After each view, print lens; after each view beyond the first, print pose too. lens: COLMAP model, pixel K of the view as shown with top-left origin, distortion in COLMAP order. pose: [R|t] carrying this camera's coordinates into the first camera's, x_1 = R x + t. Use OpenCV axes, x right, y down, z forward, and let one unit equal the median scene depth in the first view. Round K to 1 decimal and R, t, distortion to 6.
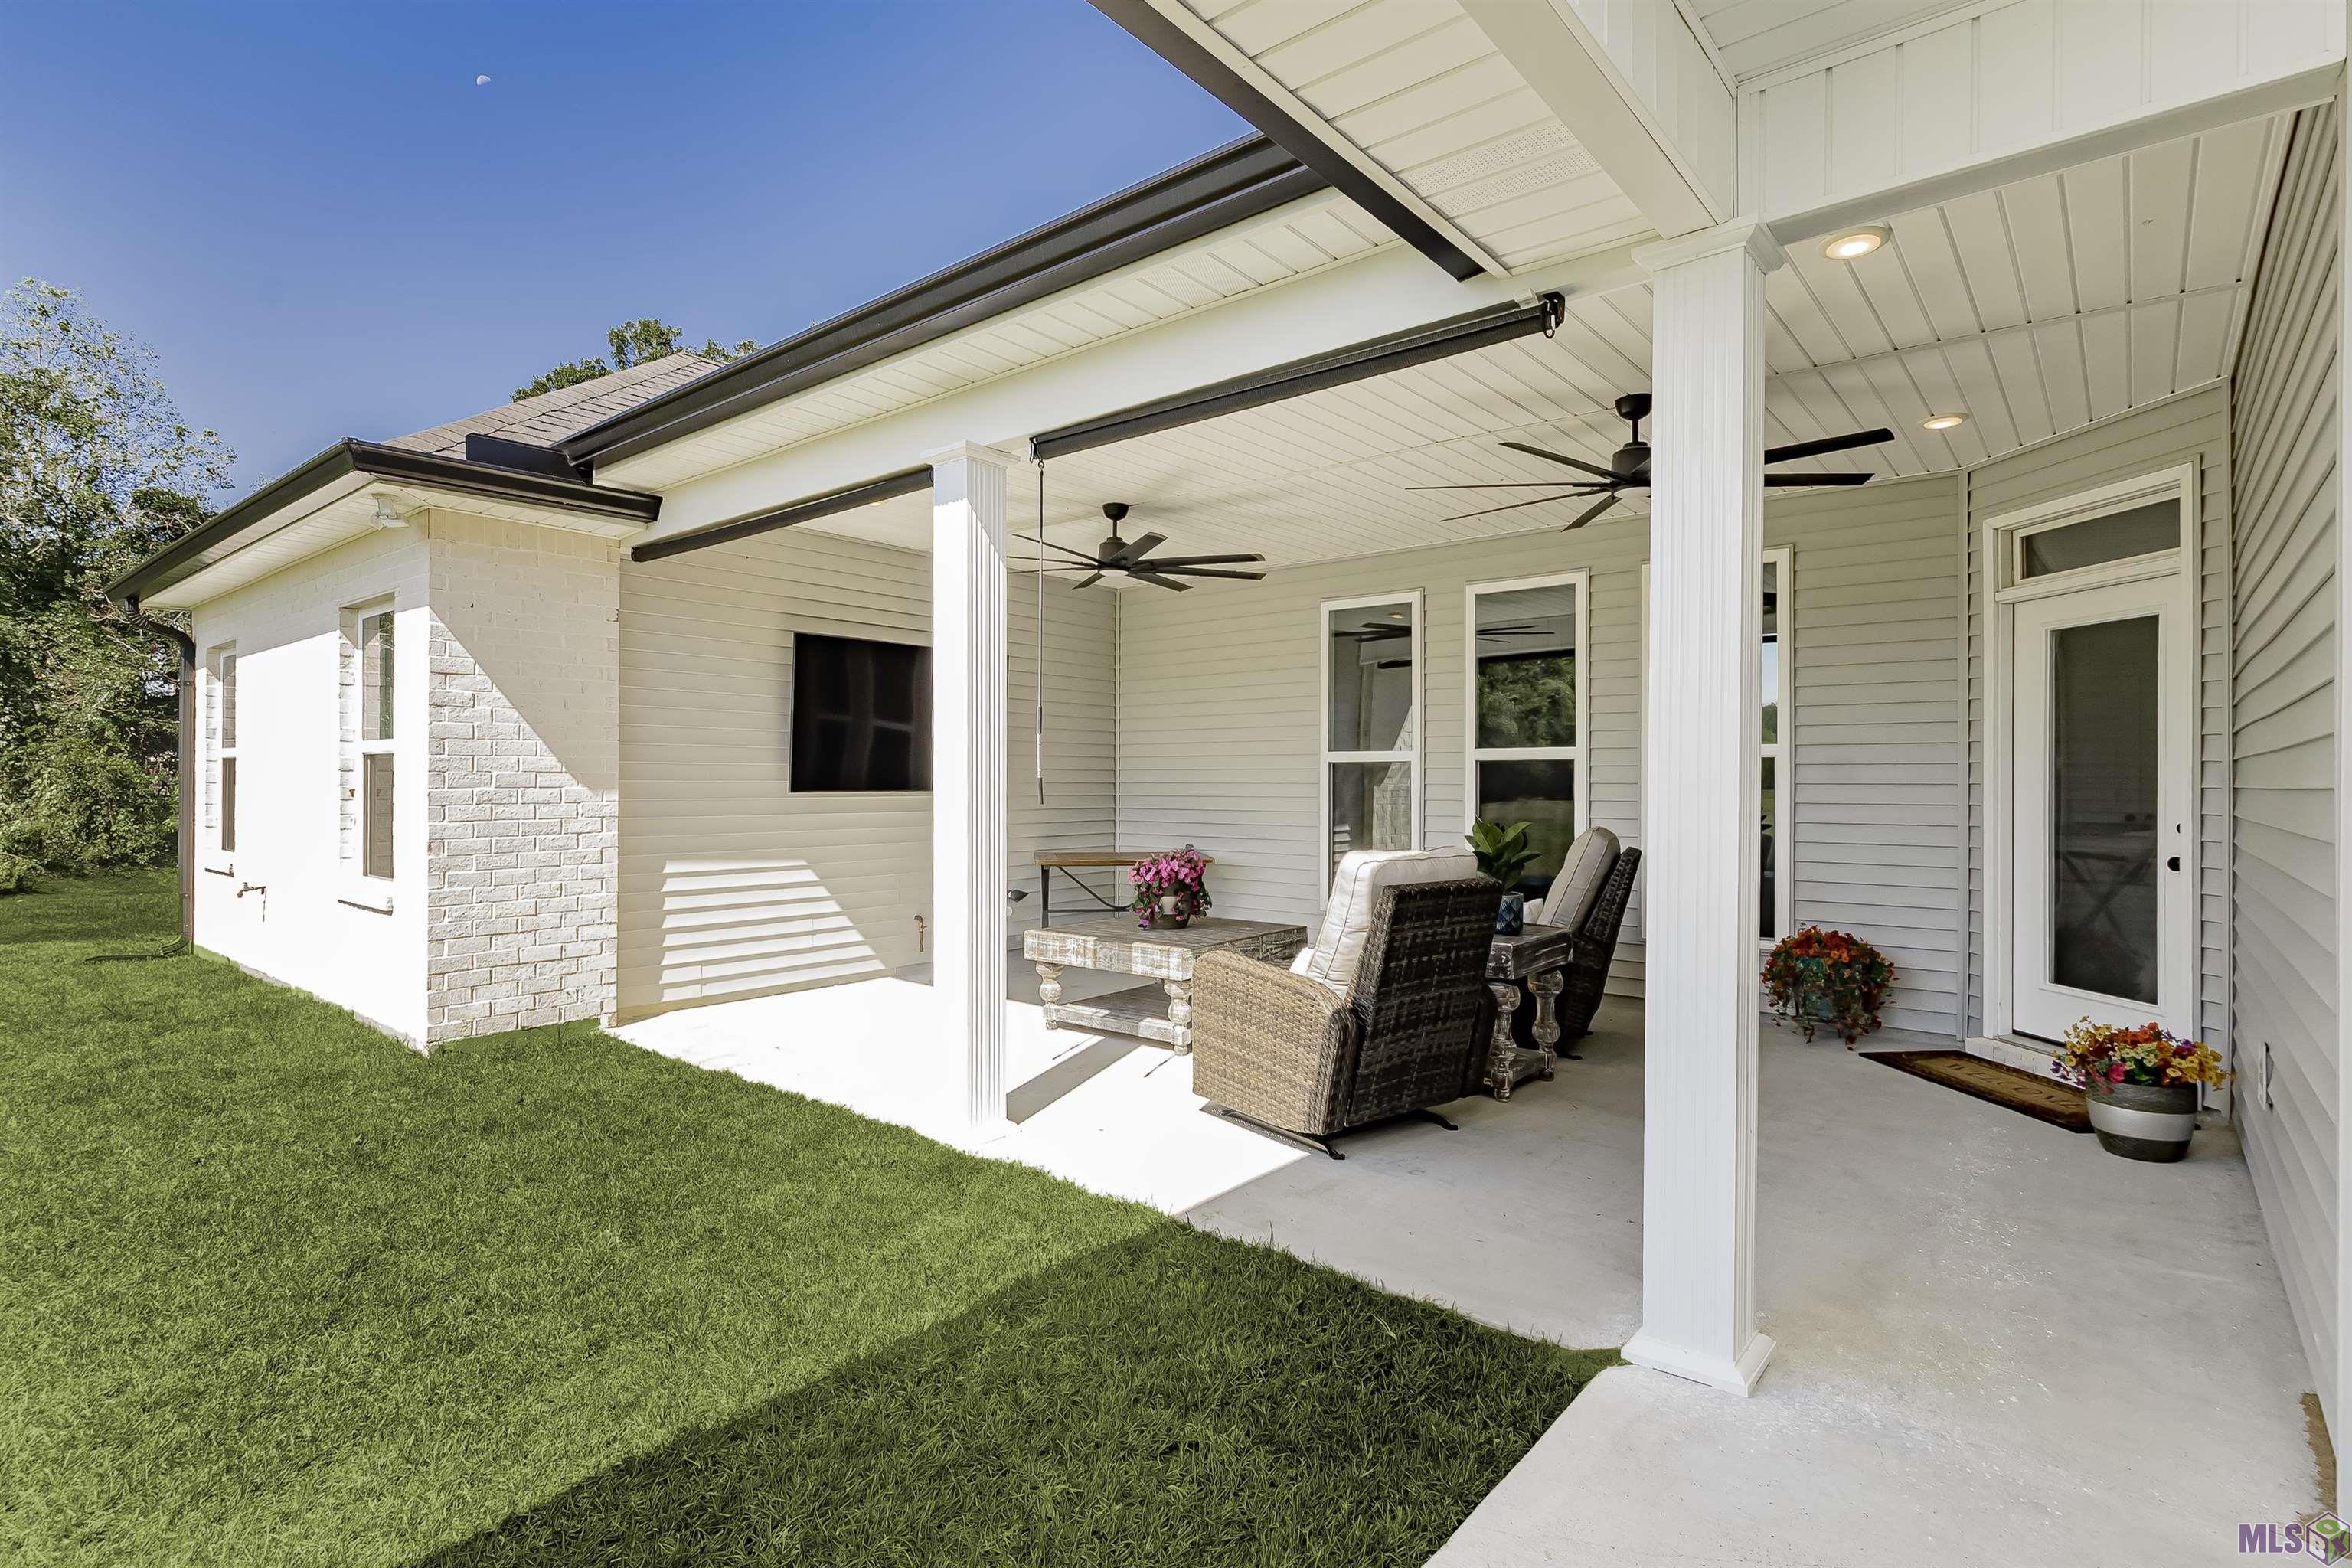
lens RADIAL K [[1172.1, 0, 1182.8], [0, 1172.1, 784.0], [0, 0, 1]] dist [0.004056, 0.000193]
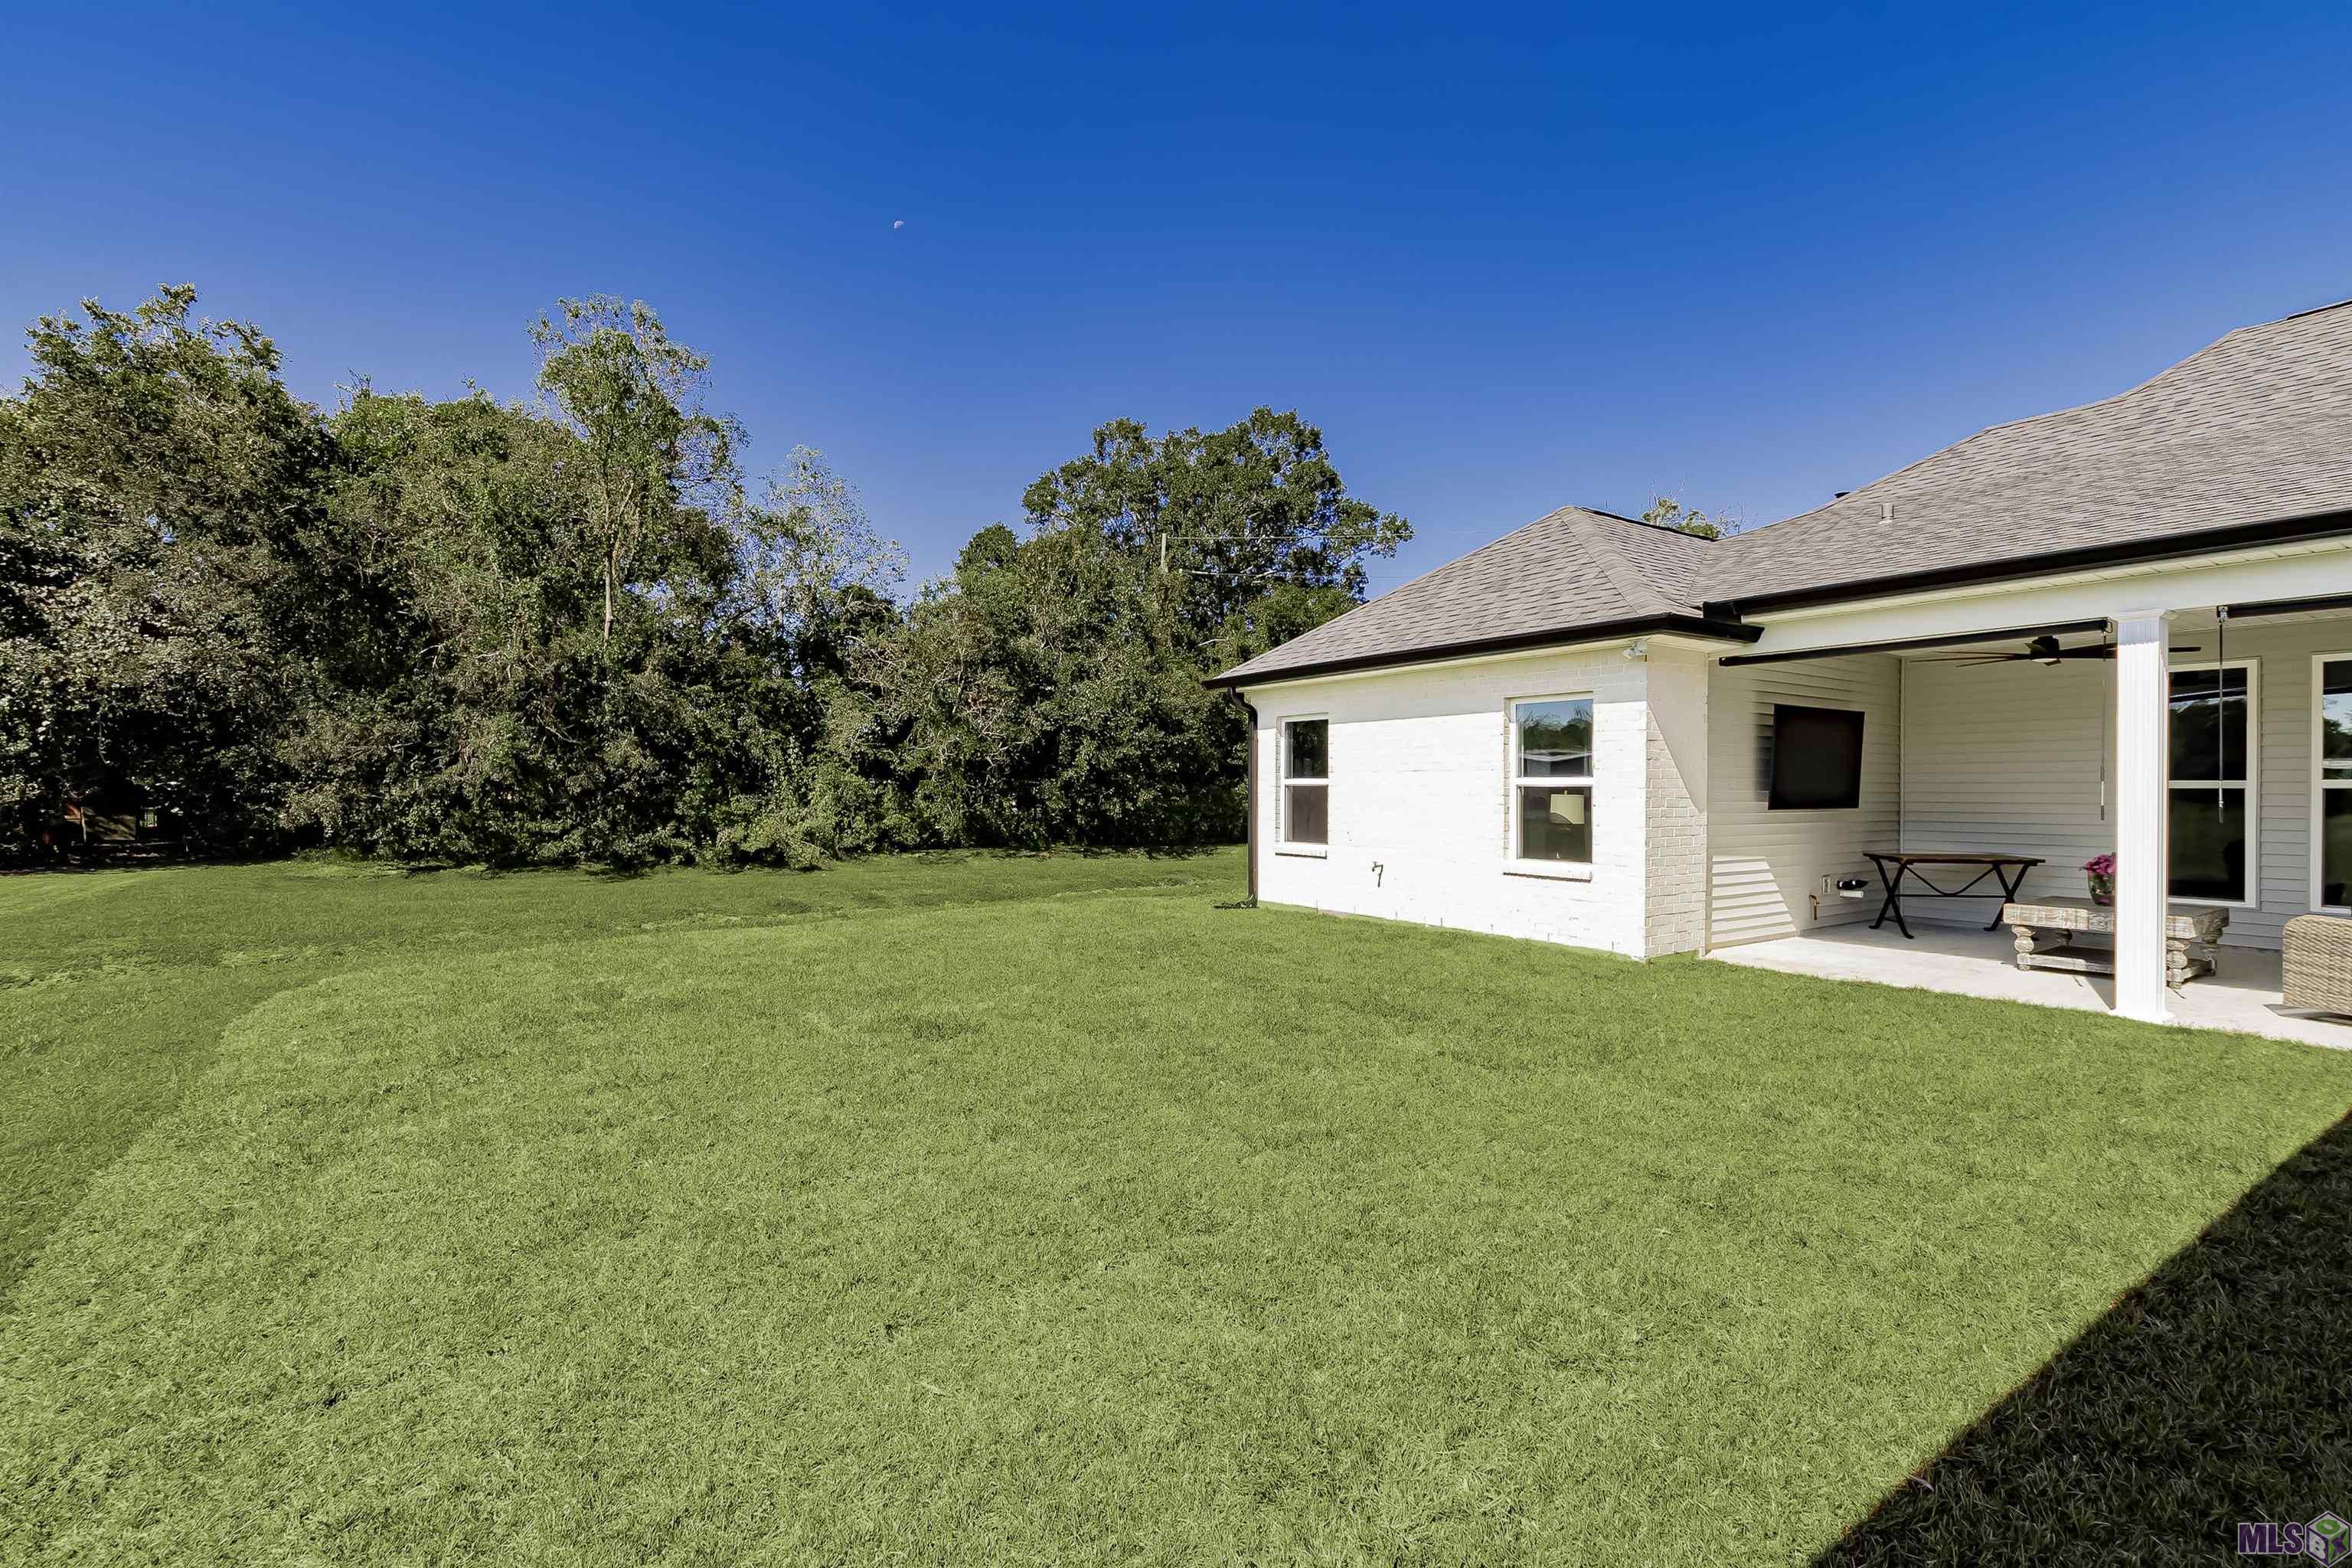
lens RADIAL K [[1075.8, 0, 1165.3], [0, 1075.8, 781.5], [0, 0, 1]] dist [-0.000726, 0.000634]
pose [[0.957933, -0.002648, -0.286979, -0.655604], [-0.000036, 0.999956, -0.009346, -0.015432], [0.286991, 0.008963, 0.957891, -0.529154]]
